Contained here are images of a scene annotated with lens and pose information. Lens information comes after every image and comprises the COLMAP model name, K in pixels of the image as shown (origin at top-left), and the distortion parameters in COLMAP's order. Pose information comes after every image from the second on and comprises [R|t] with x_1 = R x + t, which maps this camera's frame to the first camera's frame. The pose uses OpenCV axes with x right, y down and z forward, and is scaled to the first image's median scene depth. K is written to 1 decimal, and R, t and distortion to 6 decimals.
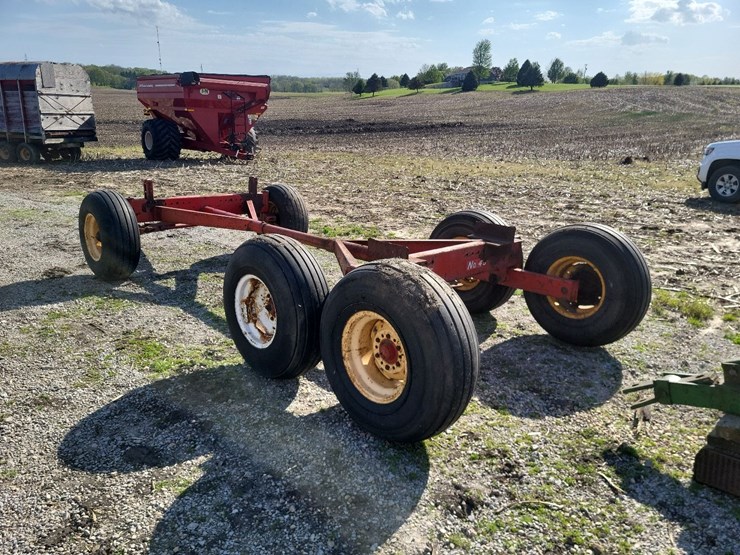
lens RADIAL K [[561.4, 0, 371.4], [0, 561.4, 272.2], [0, 0, 1]] dist [0.056624, -0.036110]
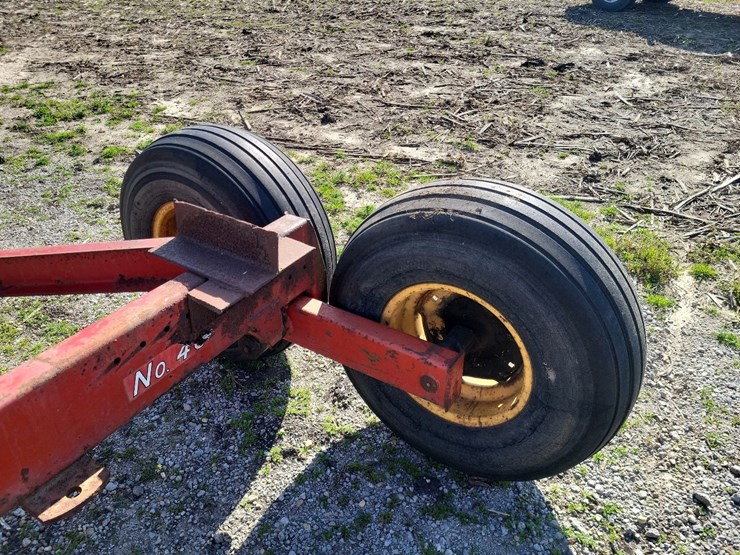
lens RADIAL K [[561.4, 0, 364.2], [0, 561.4, 273.7], [0, 0, 1]] dist [0.056624, -0.036110]
pose [[0.971377, -0.146358, 0.187099, 0.097736], [0.083290, 0.947489, 0.308752, -0.061673], [-0.222462, -0.284331, 0.932559, 0.276749]]
